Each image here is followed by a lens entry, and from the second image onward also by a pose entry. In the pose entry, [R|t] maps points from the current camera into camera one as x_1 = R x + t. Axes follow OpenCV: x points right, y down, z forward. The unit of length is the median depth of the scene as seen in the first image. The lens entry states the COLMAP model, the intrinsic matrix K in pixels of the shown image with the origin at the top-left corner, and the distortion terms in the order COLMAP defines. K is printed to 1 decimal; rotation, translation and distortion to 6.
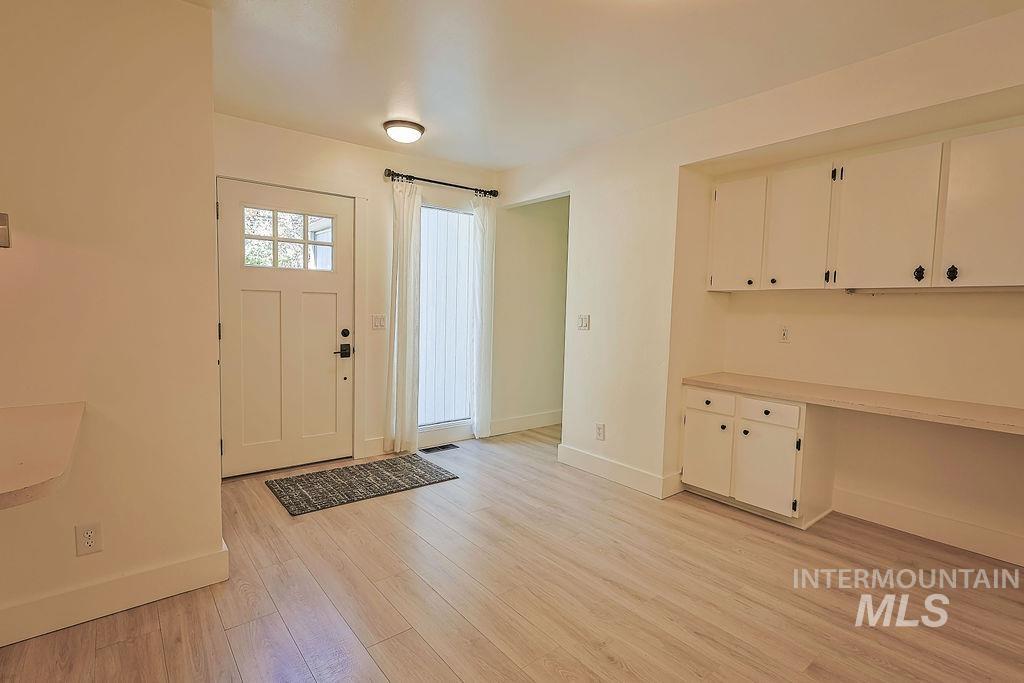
lens RADIAL K [[497.8, 0, 514.8], [0, 497.8, 341.5], [0, 0, 1]] dist [-0.001759, 0.000348]
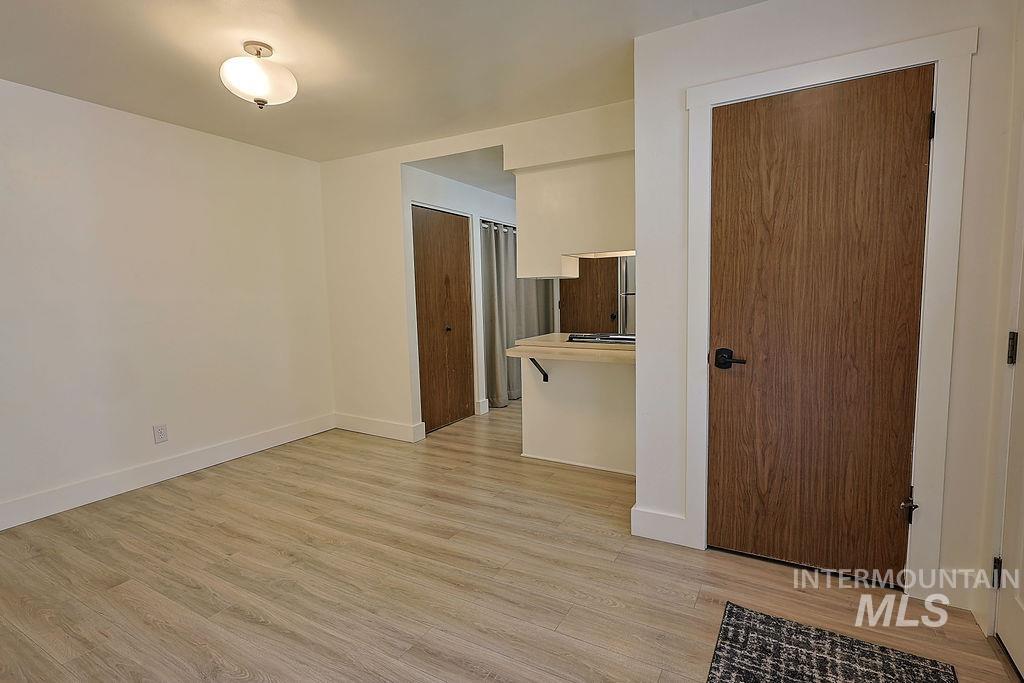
lens RADIAL K [[495.7, 0, 512.0], [0, 495.7, 341.5], [0, 0, 1]] dist [-0.010448, 0.000317]
pose [[-0.930396, 0.031844, -0.365170, 0.055210], [-0.028352, 0.986983, 0.158303, -0.088955], [0.365458, 0.157638, -0.917383, 1.233220]]
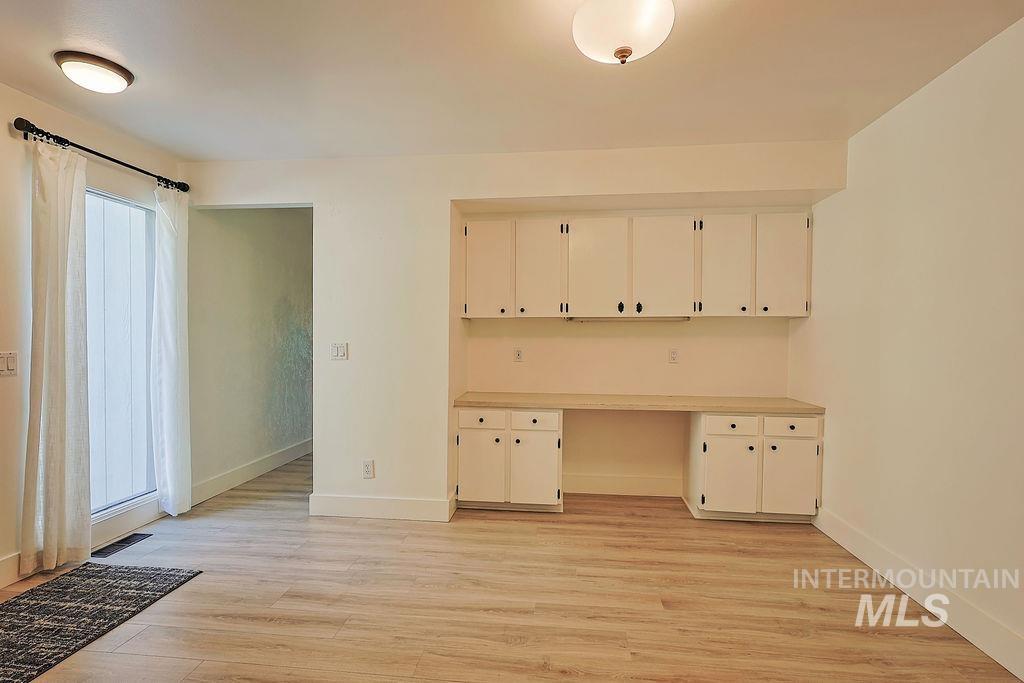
lens RADIAL K [[502.8, 0, 514.1], [0, 502.8, 345.6], [0, 0, 1]] dist [-0.001503, 0.000378]
pose [[0.710156, -0.030347, 0.703390, -0.310208], [0.059917, 0.998051, -0.017433, -0.015728], [-0.701490, 0.054525, 0.710591, 0.150765]]
